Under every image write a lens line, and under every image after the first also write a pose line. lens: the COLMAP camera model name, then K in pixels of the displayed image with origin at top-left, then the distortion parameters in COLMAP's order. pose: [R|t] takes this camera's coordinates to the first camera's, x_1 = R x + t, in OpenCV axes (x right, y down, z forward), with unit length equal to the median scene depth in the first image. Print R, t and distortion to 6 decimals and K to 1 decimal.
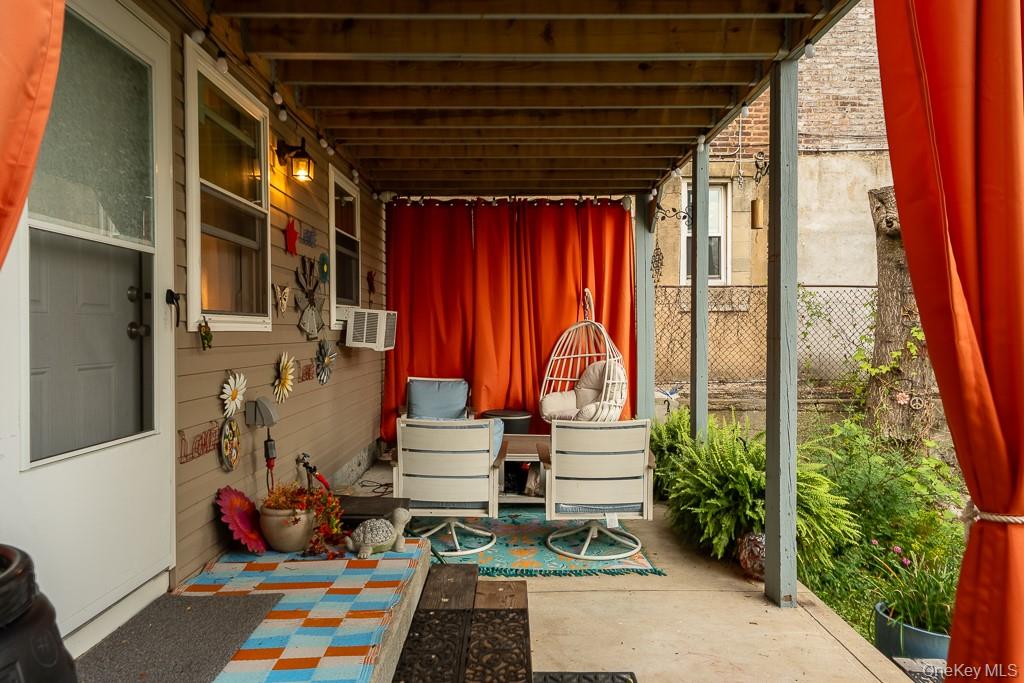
lens RADIAL K [[671.8, 0, 512.9], [0, 671.8, 339.0], [0, 0, 1]] dist [0.023331, 0.000760]
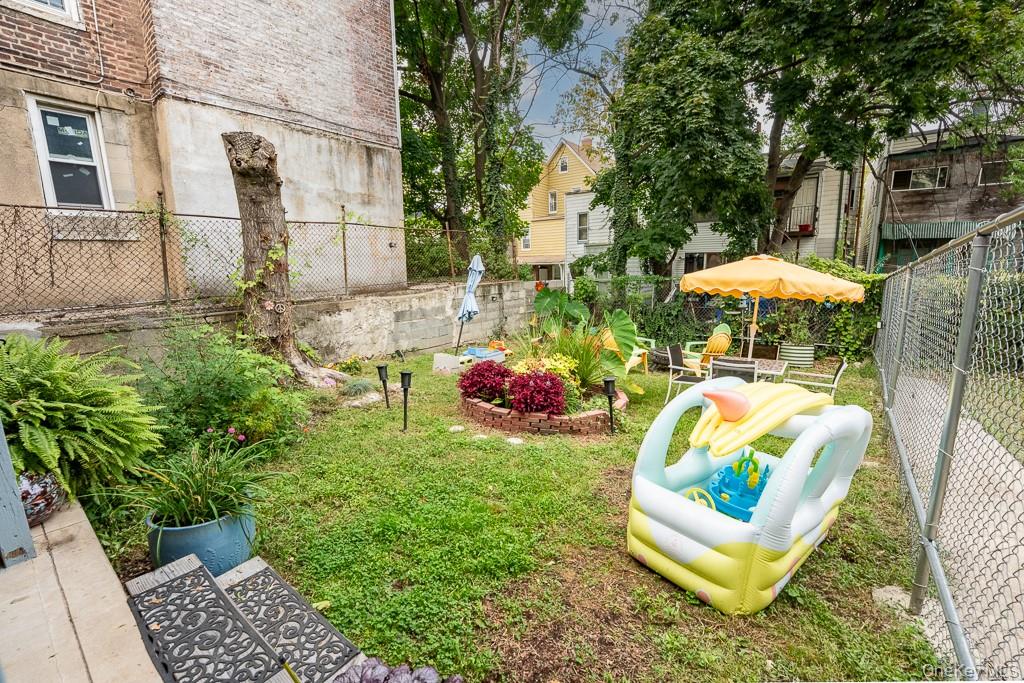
lens RADIAL K [[416.4, 0, 512.5], [0, 416.4, 339.2], [0, 0, 1]] dist [-0.019325, -0.000120]
pose [[0.608571, -0.147929, 0.779588, 0.186234], [0.033430, 0.986376, 0.161072, 0.031829], [-0.792795, -0.071962, 0.605226, 0.110930]]
